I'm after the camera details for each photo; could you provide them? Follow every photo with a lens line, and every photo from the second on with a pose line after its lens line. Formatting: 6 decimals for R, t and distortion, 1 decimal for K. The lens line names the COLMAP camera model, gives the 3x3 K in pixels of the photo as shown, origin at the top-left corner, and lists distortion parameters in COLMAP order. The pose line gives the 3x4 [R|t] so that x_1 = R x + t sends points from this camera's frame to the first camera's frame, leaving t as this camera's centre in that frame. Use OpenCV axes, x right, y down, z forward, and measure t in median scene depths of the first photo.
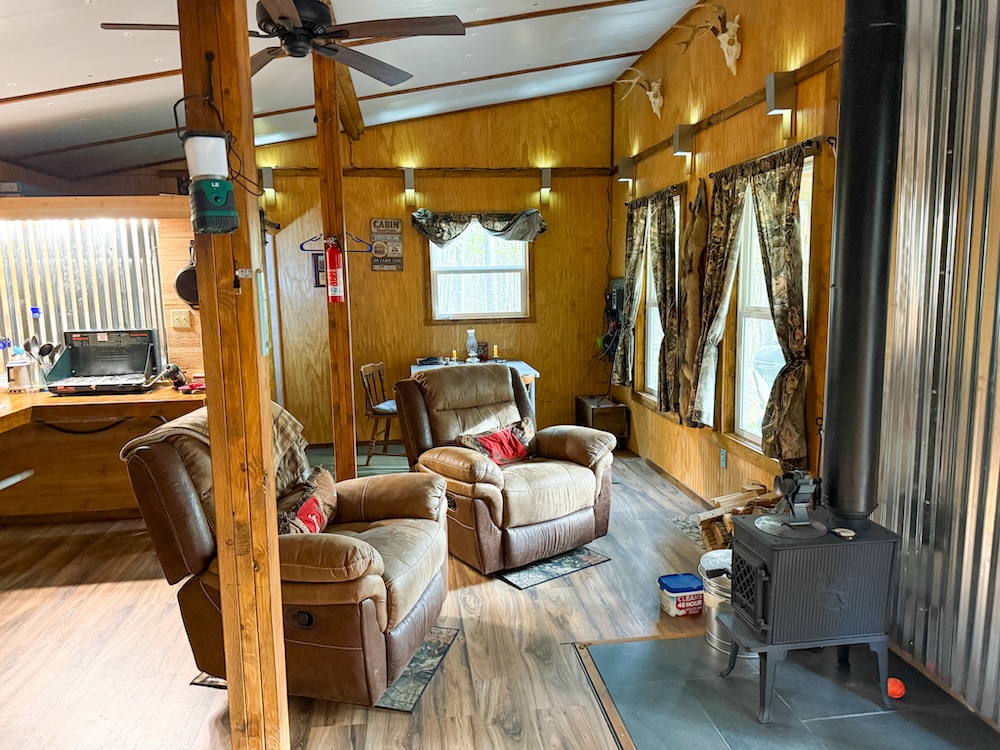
lens RADIAL K [[707.0, 0, 496.2], [0, 707.0, 378.7], [0, 0, 1]] dist [0.035455, -0.003261]
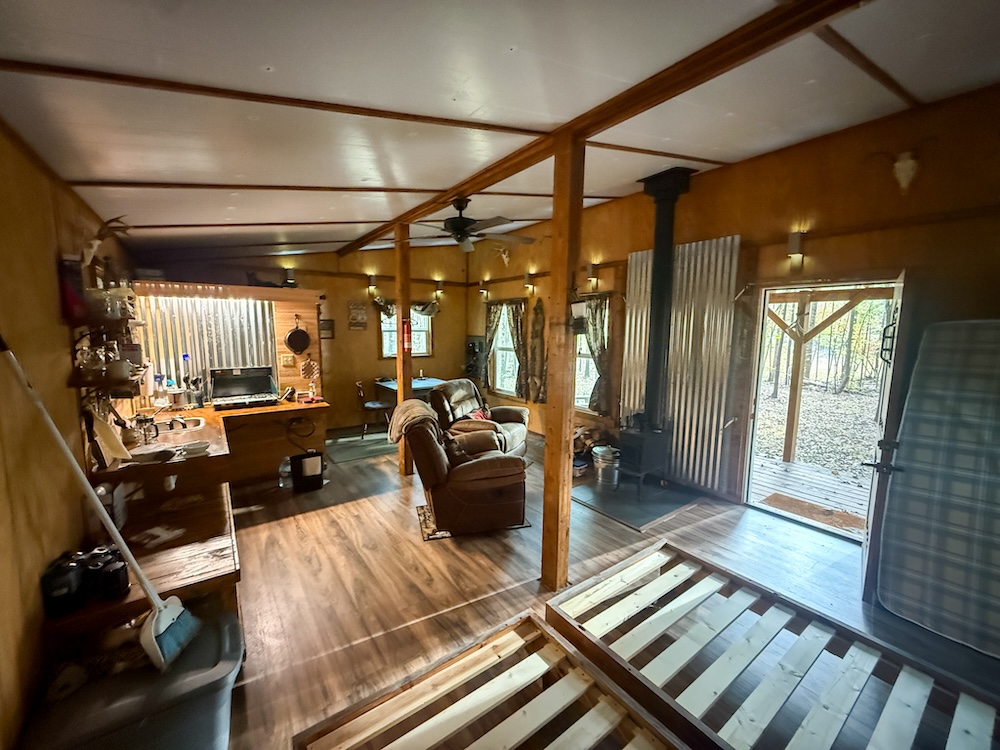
lens RADIAL K [[400.1, 0, 502.2], [0, 400.1, 372.8], [0, 0, 1]] dist [0.002399, -0.000031]
pose [[0.867565, -0.030091, 0.496413, -0.439356], [0.044818, 0.998837, -0.017781, -0.013020], [-0.495301, 0.037674, 0.867904, -0.069309]]
